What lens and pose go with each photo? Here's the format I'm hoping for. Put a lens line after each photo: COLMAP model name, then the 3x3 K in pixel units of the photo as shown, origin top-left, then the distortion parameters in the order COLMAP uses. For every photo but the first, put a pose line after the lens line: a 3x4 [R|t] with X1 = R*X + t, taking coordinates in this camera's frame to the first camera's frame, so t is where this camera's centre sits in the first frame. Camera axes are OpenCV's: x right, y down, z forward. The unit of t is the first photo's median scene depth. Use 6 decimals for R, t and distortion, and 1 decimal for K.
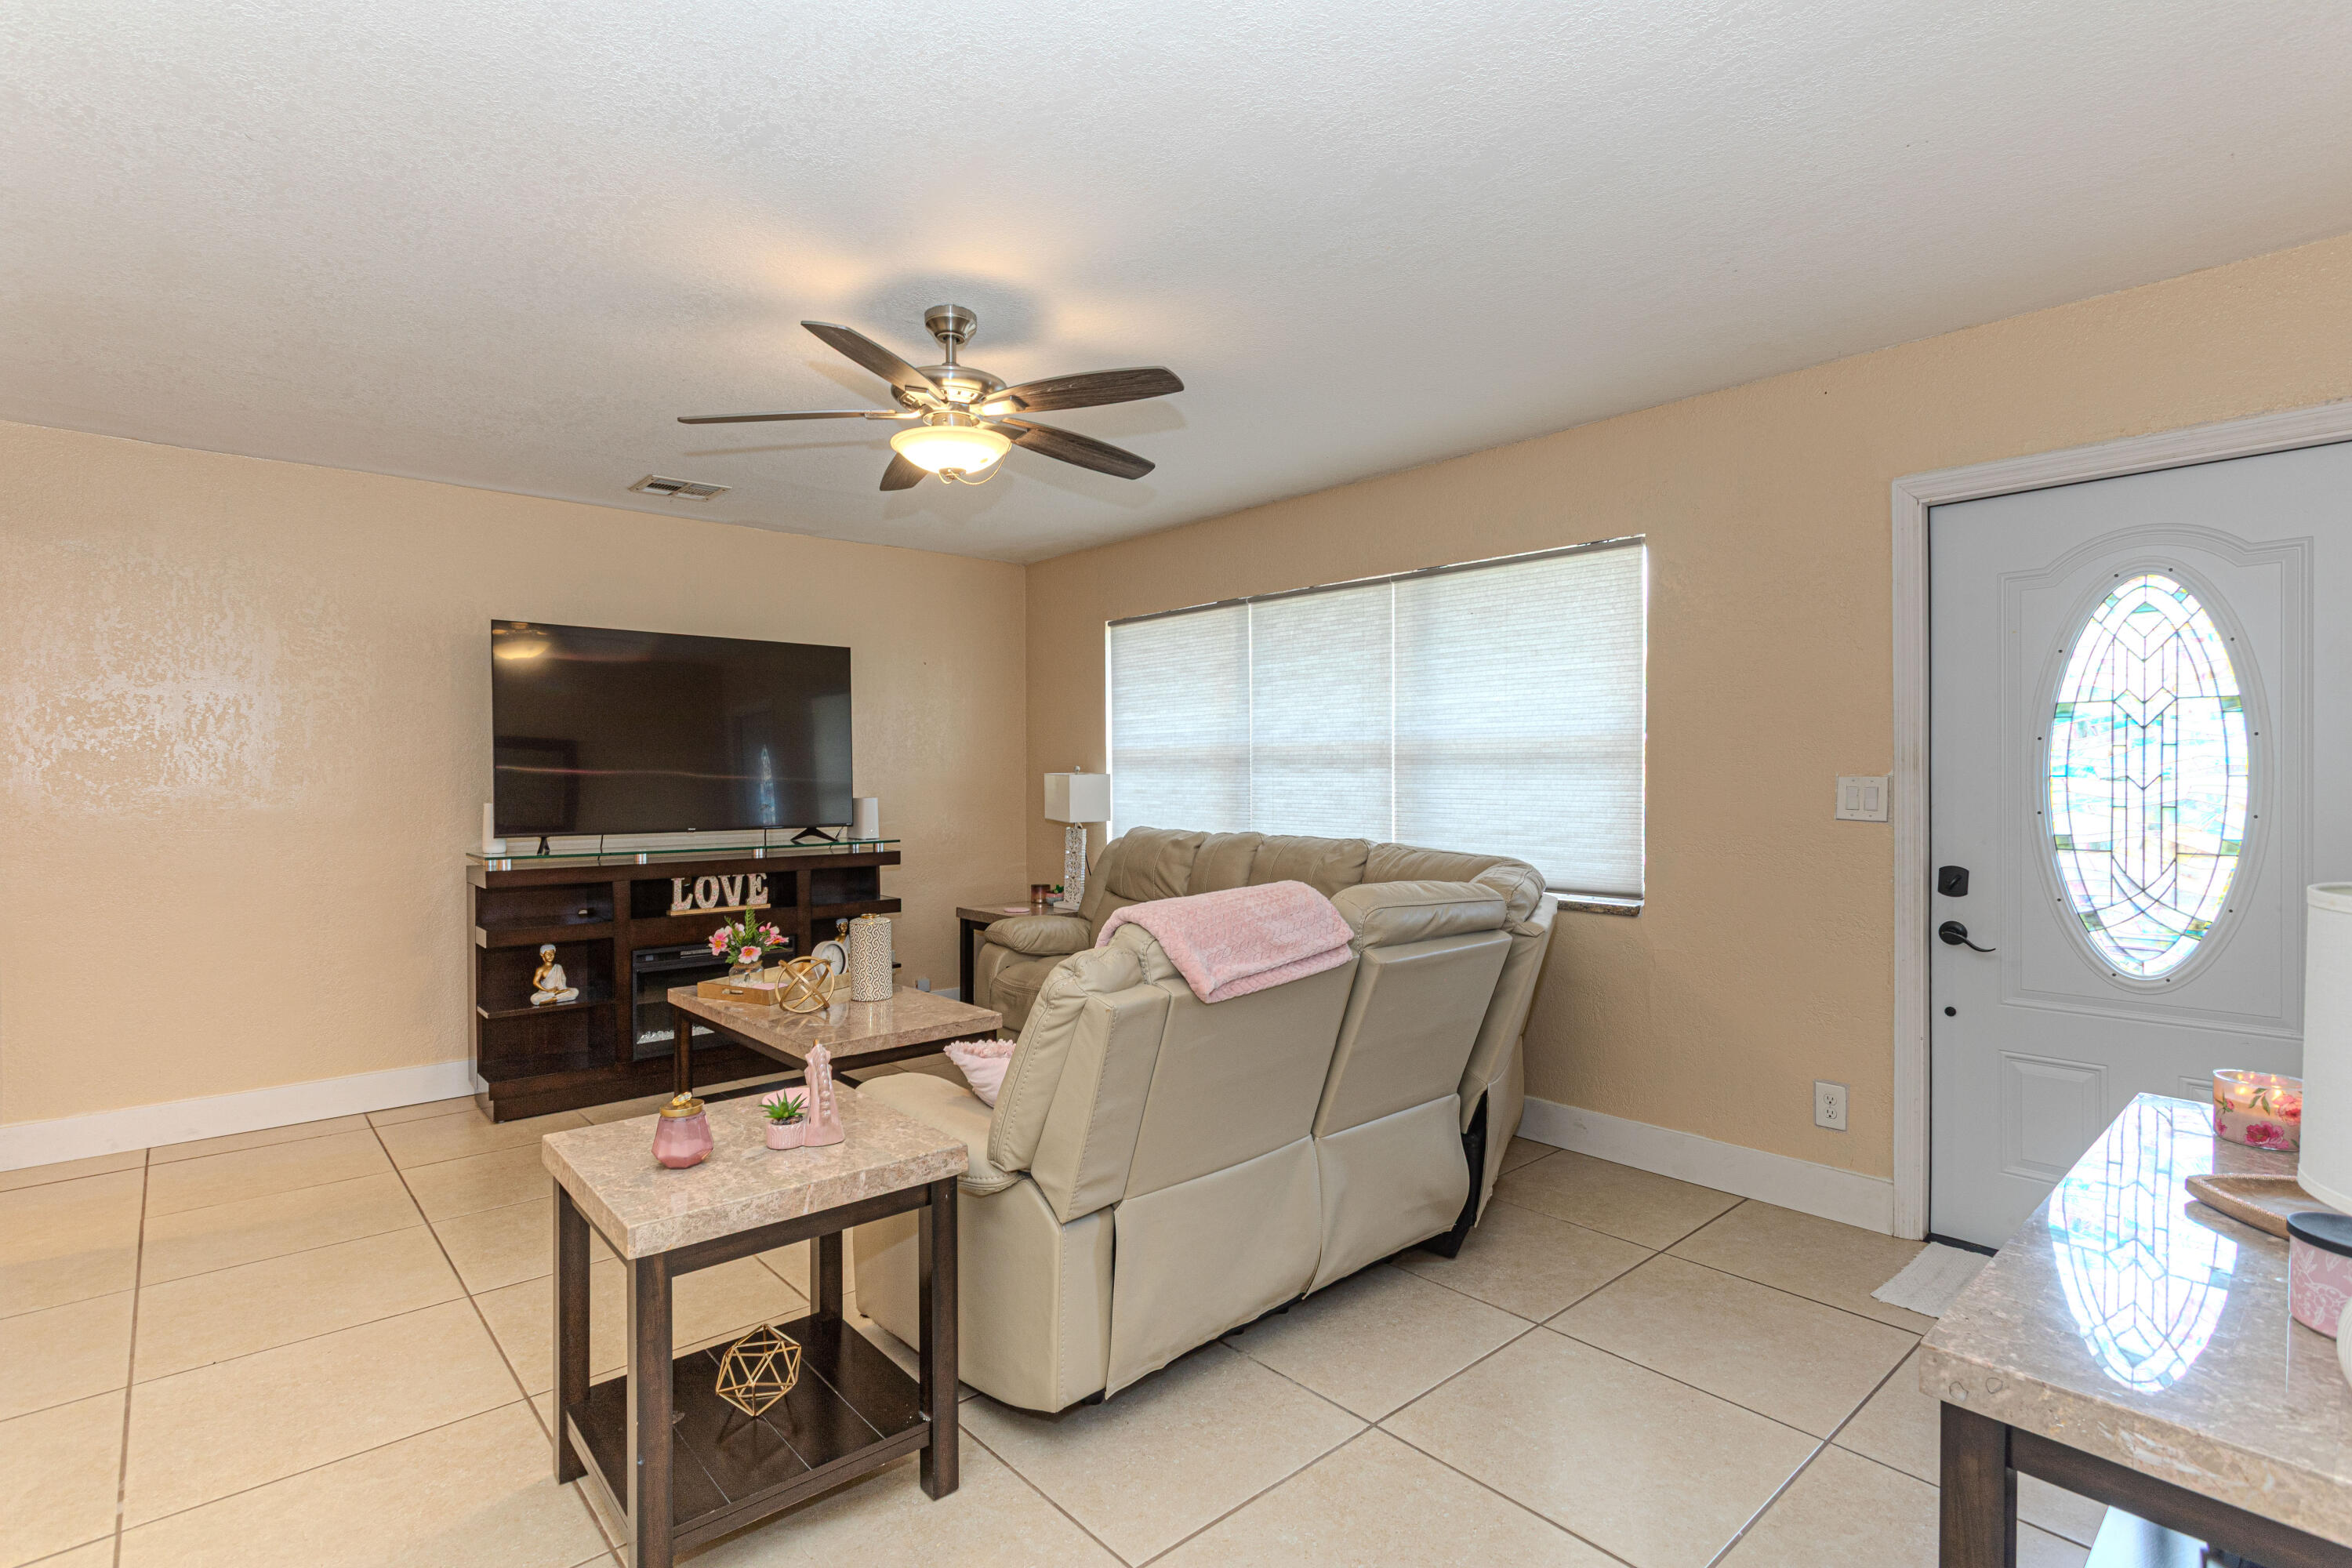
lens RADIAL K [[1143.3, 0, 1179.5], [0, 1143.3, 762.3], [0, 0, 1]] dist [-0.004051, 0.004538]
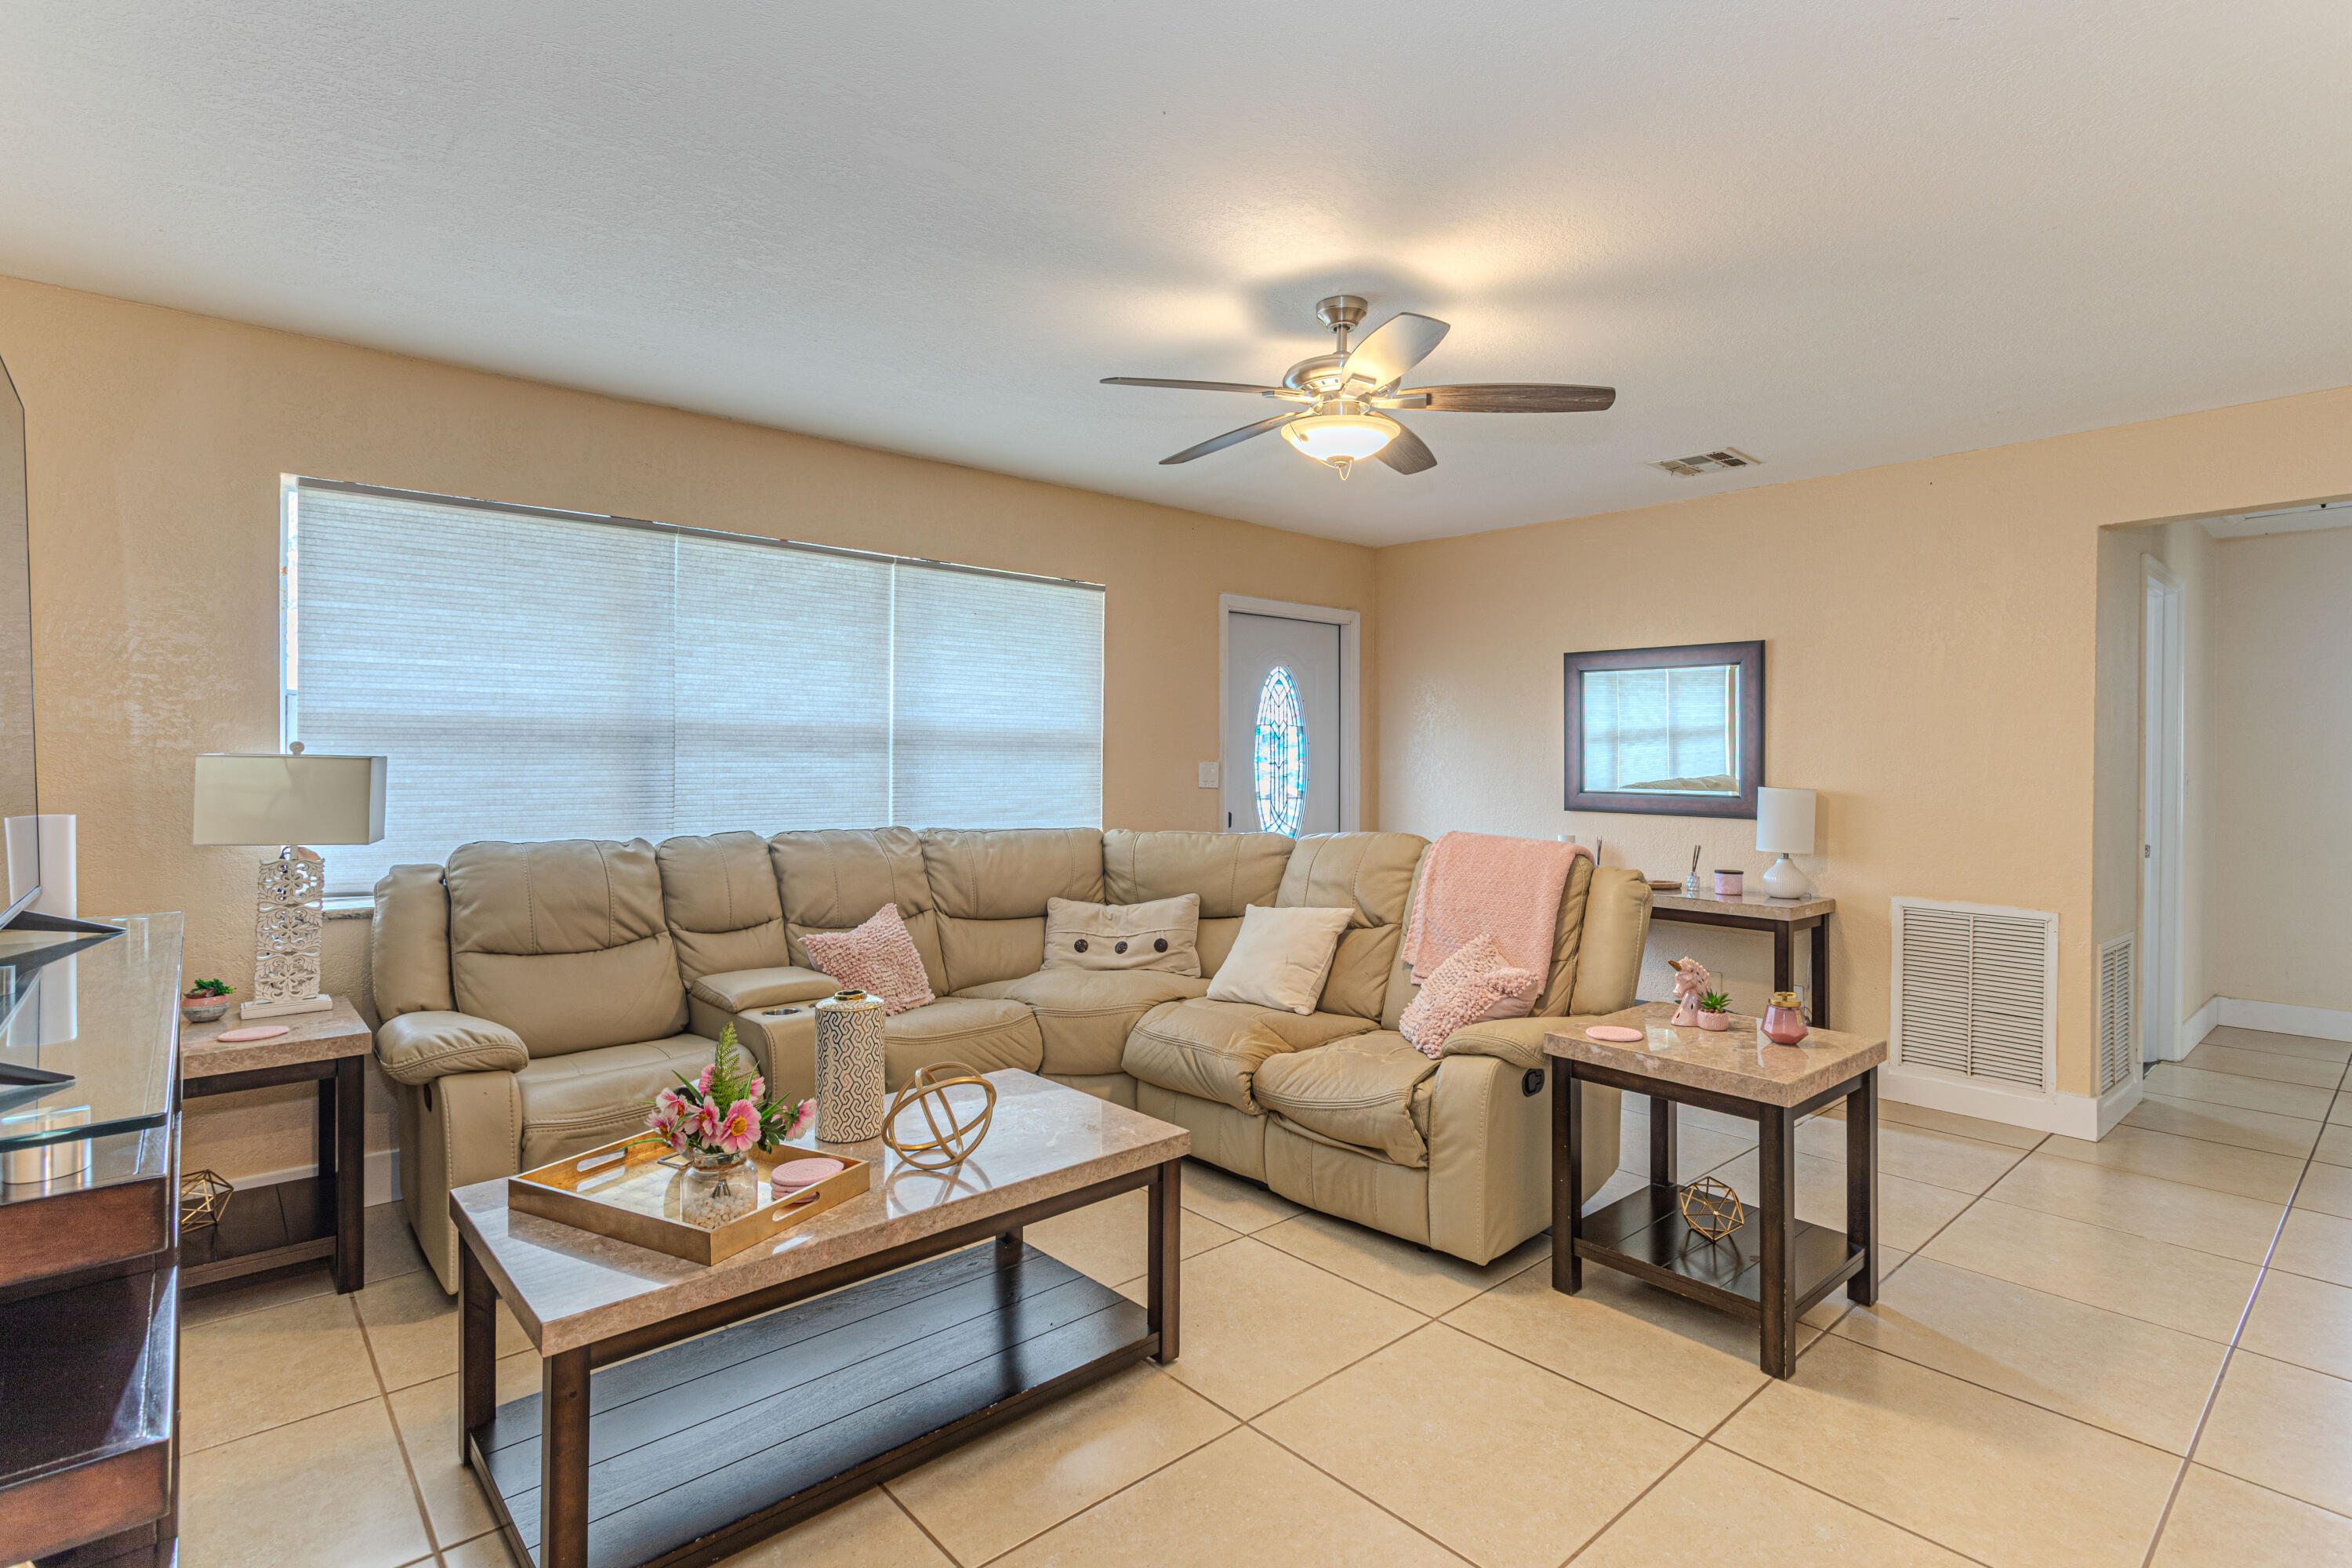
lens RADIAL K [[1143.3, 0, 1179.5], [0, 1143.3, 762.3], [0, 0, 1]] dist [-0.004051, 0.004538]
pose [[-0.004992, 0.003017, 0.999983, -0.746153], [-0.011388, 0.999930, -0.003074, 0.012475], [-0.999923, -0.011403, -0.004958, 0.711045]]
